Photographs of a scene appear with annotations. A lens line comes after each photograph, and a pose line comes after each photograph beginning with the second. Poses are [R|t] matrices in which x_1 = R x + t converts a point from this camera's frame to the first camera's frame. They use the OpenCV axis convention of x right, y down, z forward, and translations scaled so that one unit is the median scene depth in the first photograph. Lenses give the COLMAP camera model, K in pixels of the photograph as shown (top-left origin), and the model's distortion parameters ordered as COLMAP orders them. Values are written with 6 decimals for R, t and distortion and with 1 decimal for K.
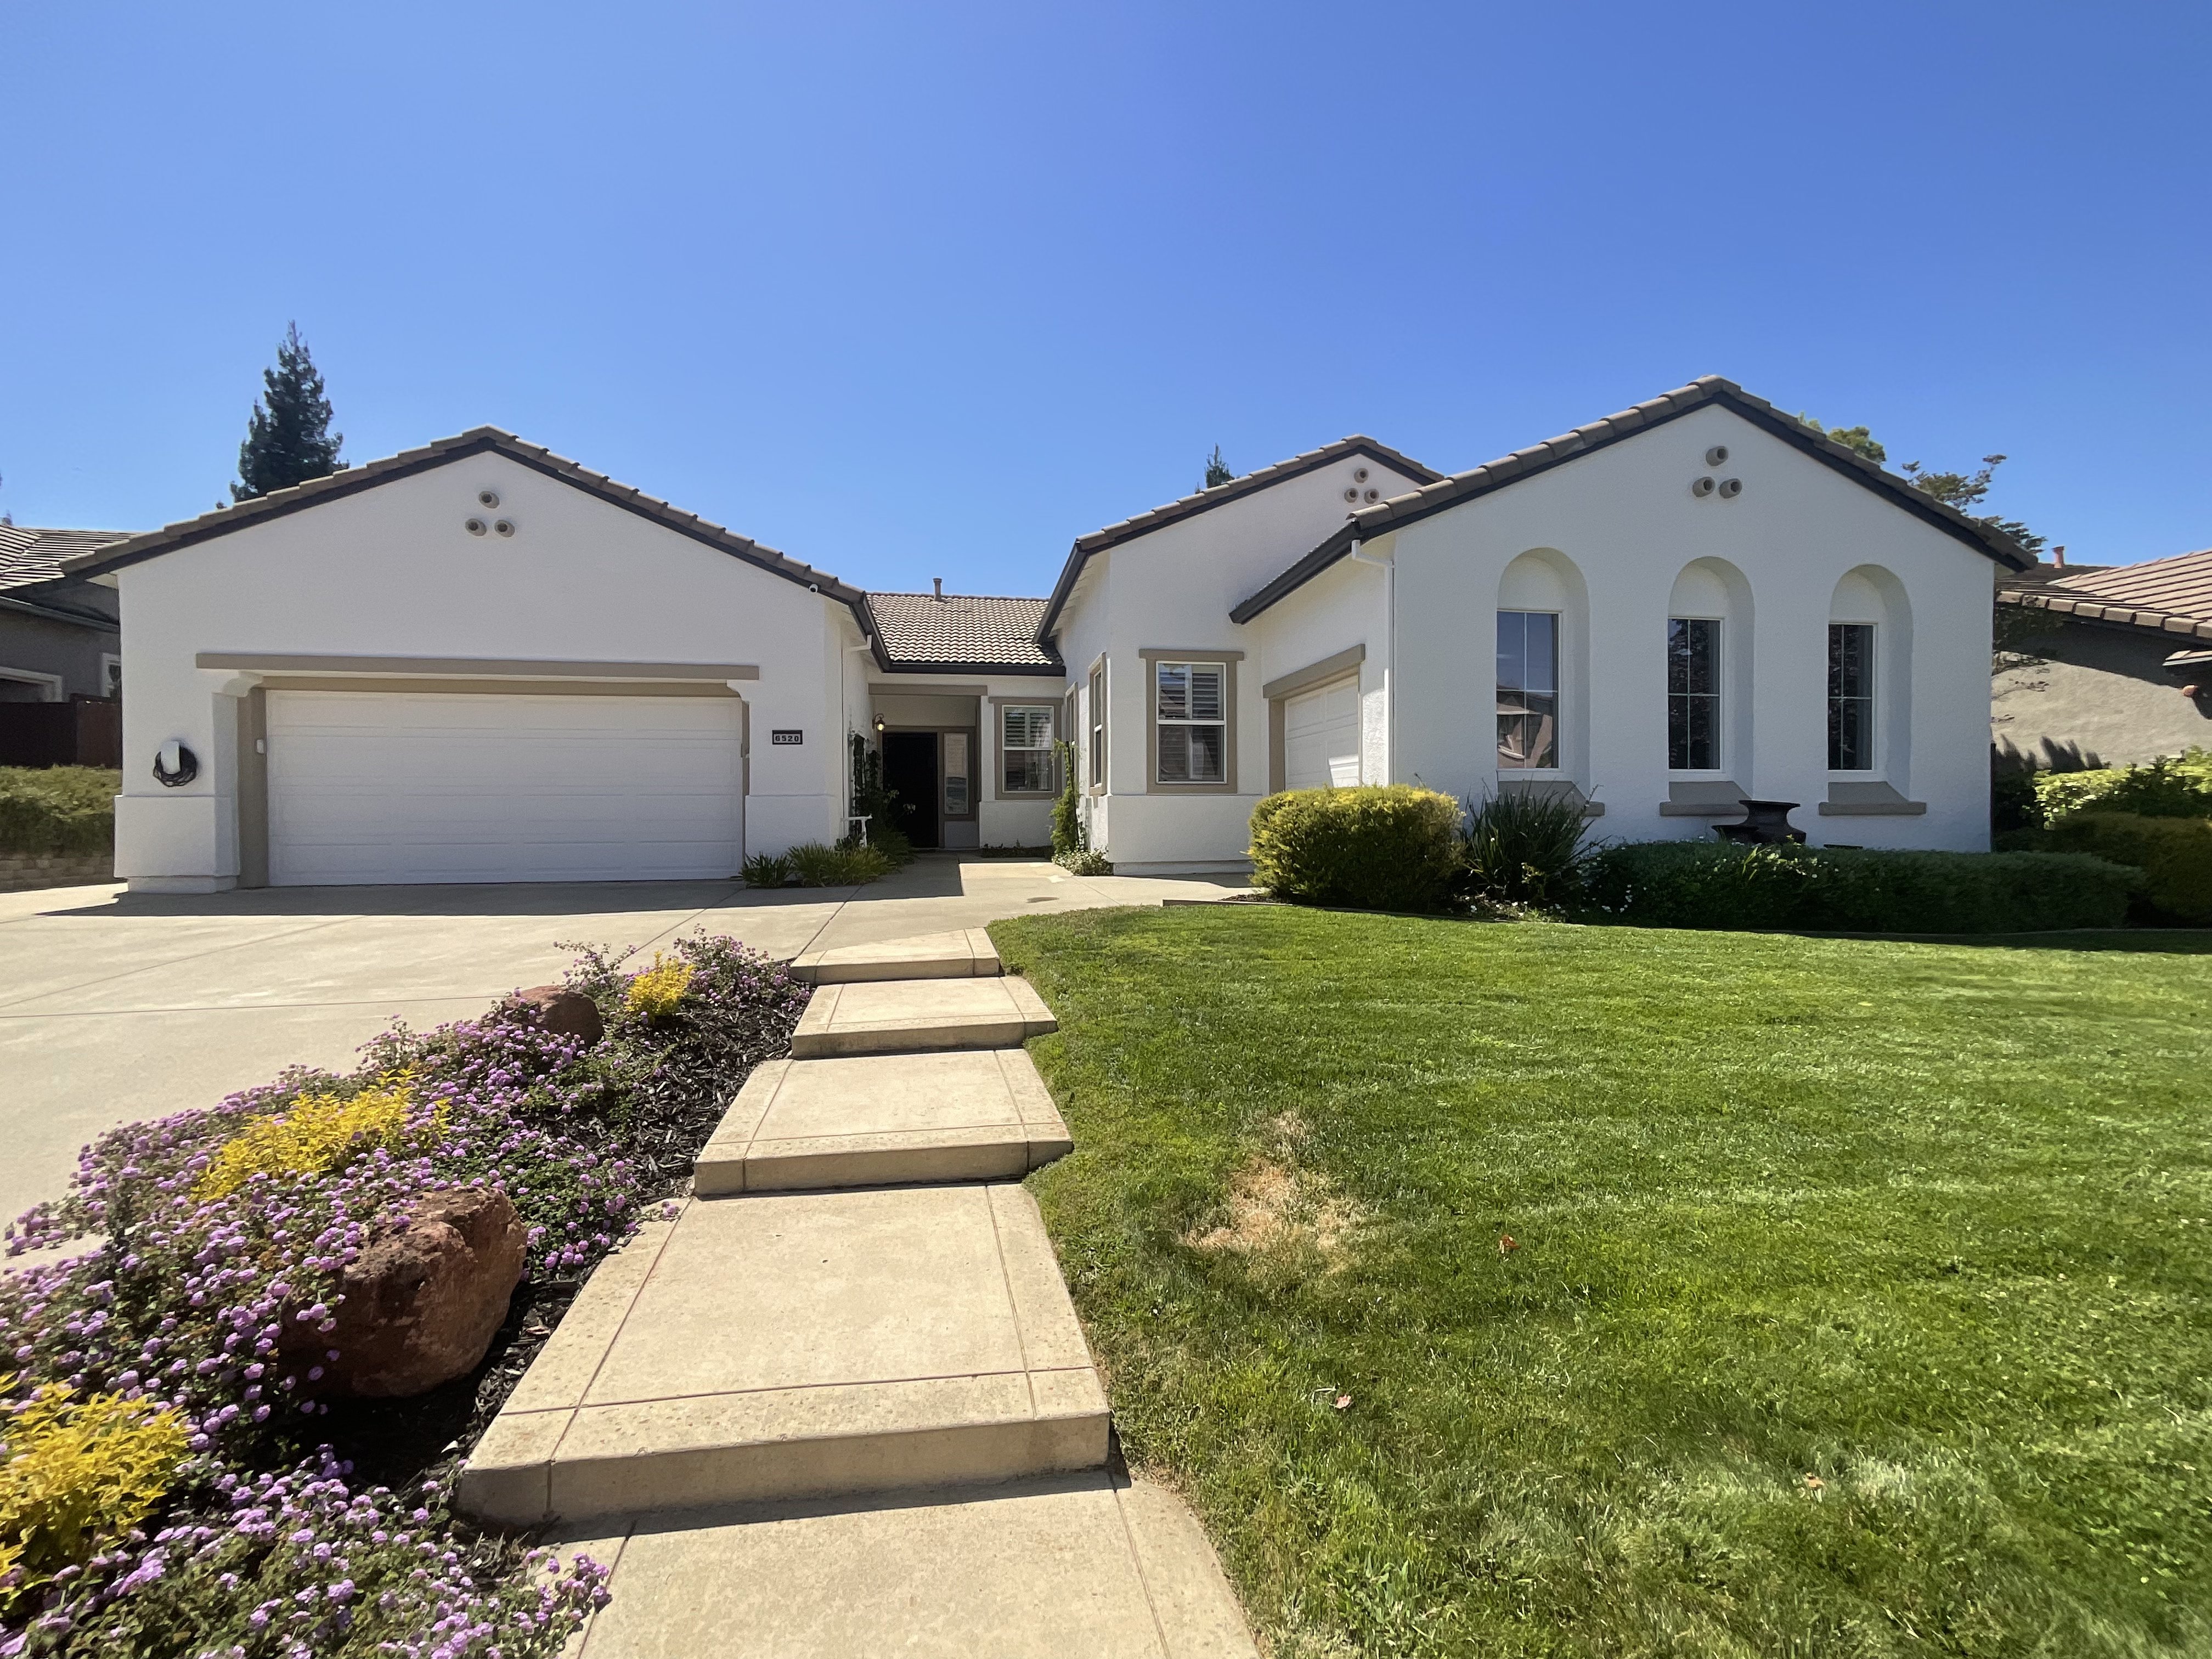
lens RADIAL K [[905.4, 0, 1106.0], [0, 905.4, 829.5], [0, 0, 1]] dist [-0.000801, 0.000092]
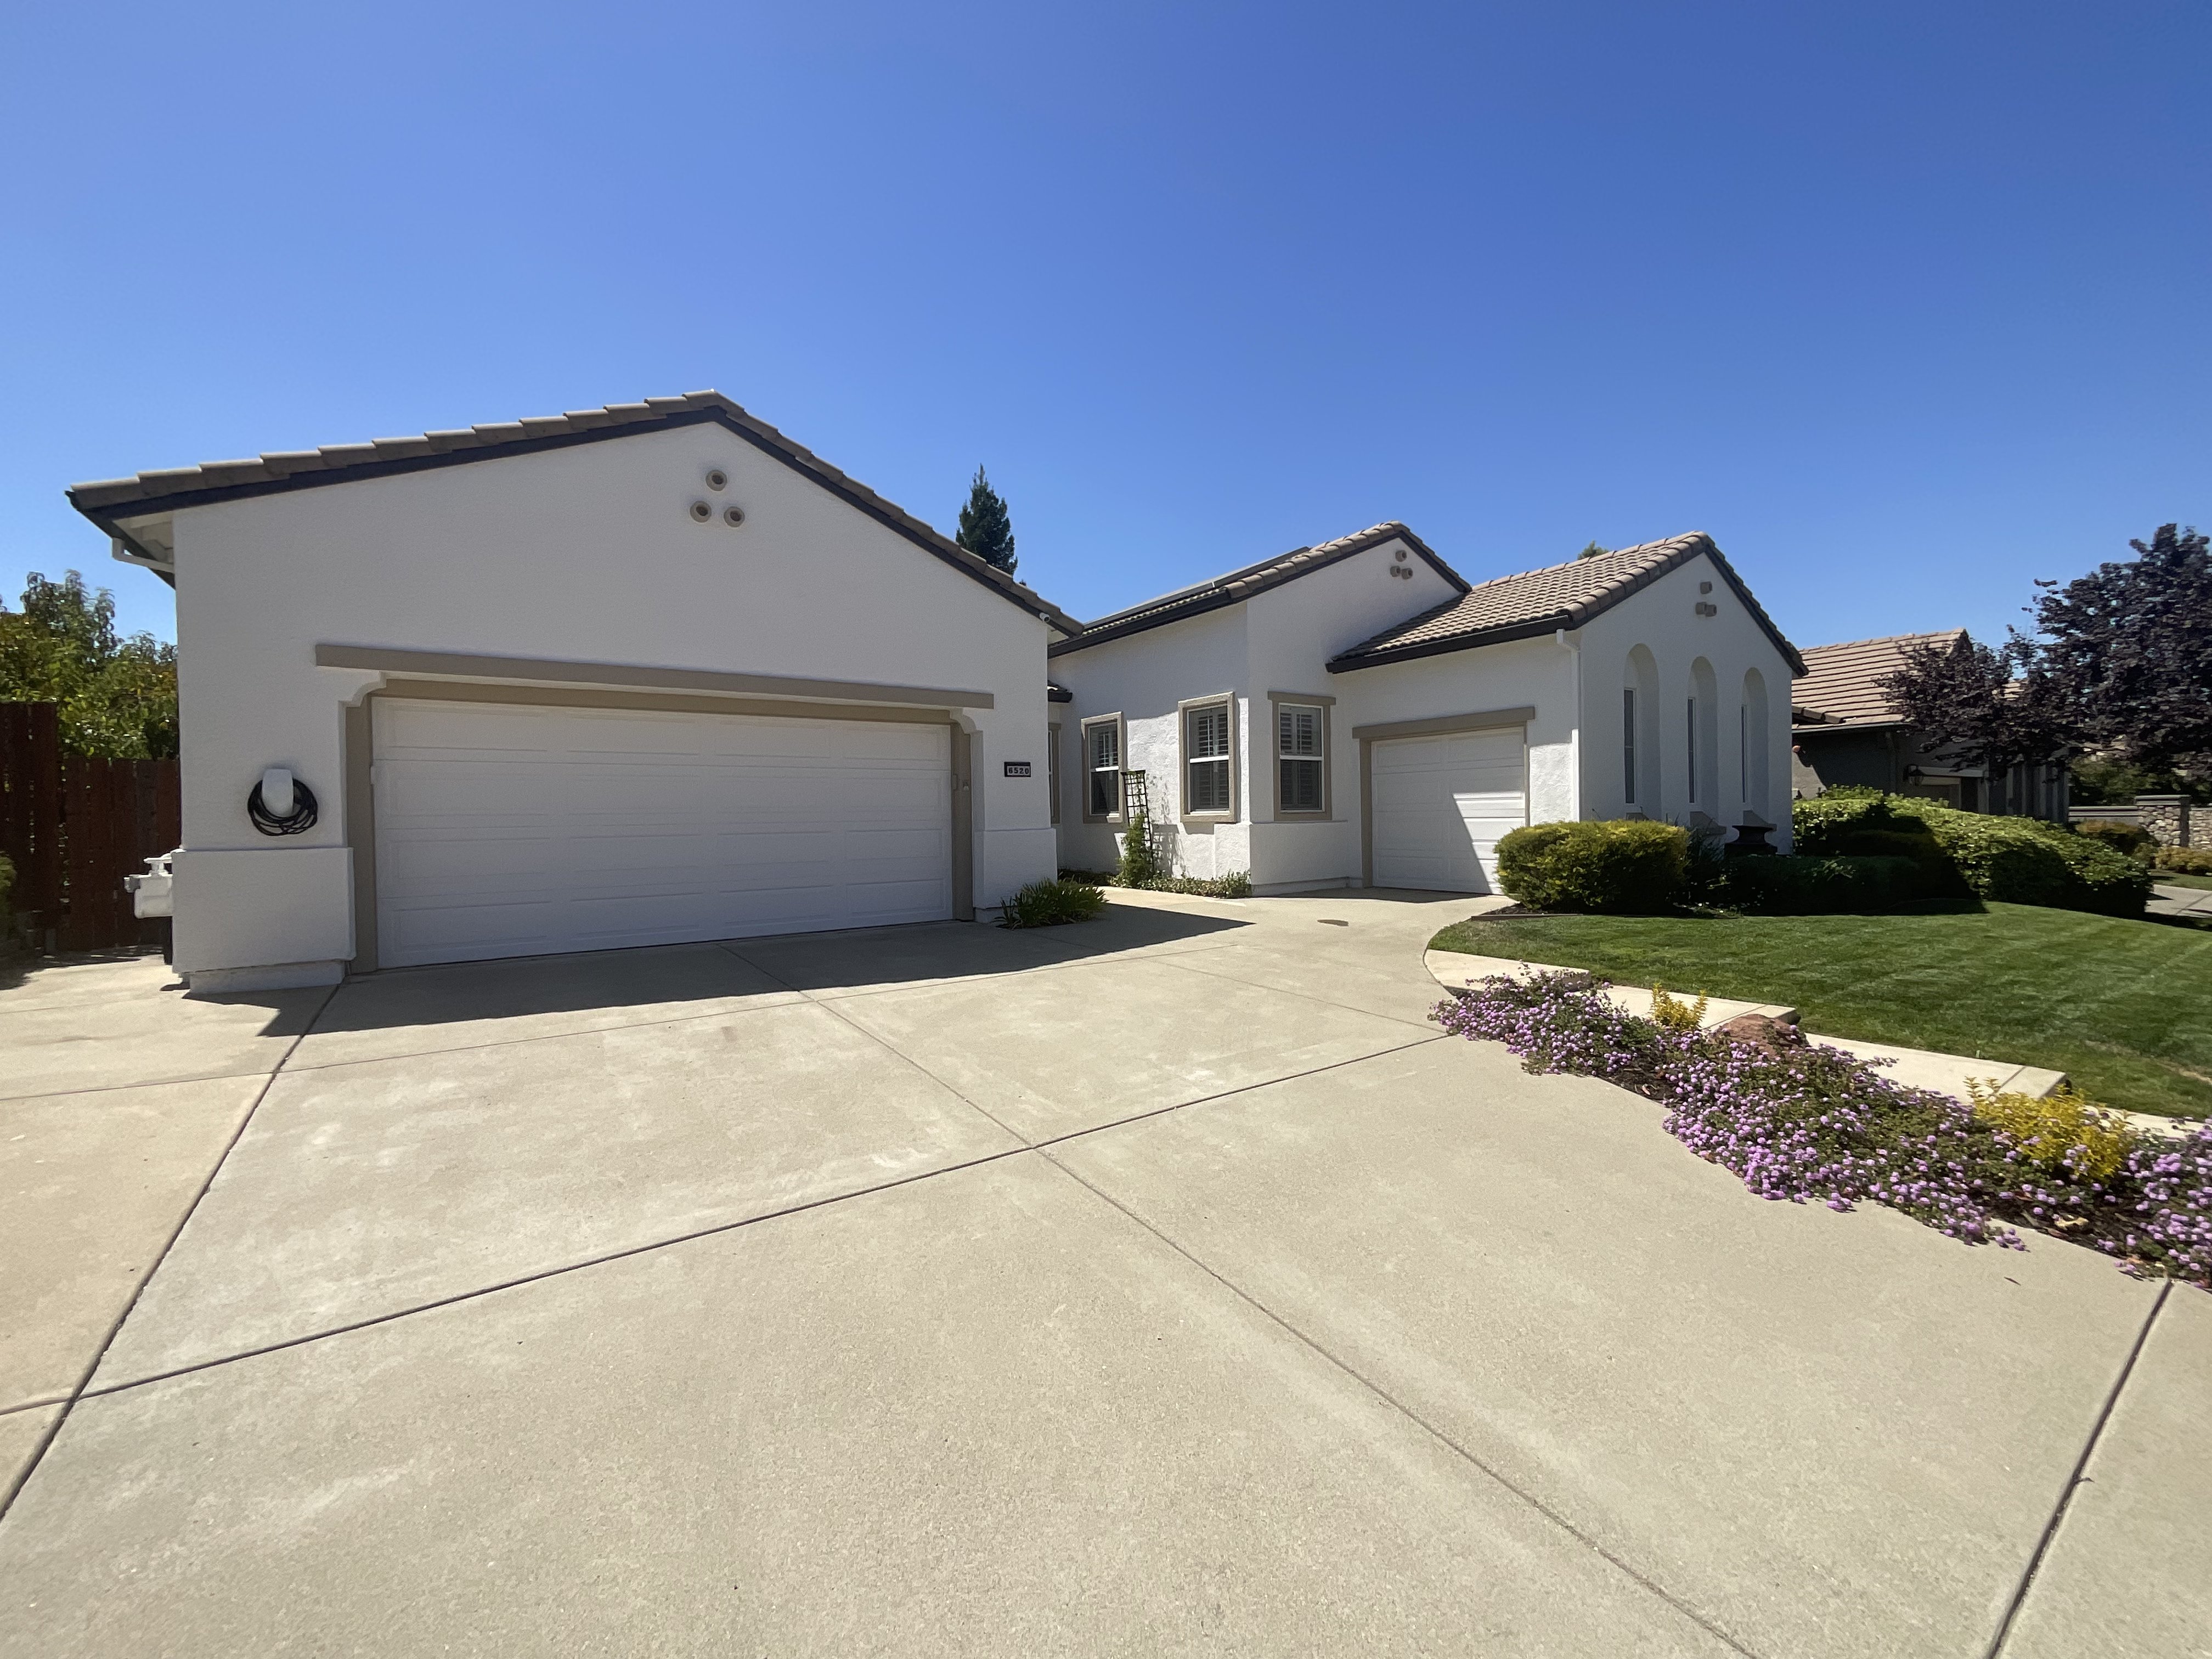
lens RADIAL K [[905.1, 0, 1106.0], [0, 905.1, 829.5], [0, 0, 1]] dist [-0.002919, -0.000235]
pose [[0.902688, -0.015799, 0.430006, -0.710700], [0.019841, 0.999791, -0.004916, -0.033034], [-0.429839, 0.012969, 0.902813, 0.100678]]
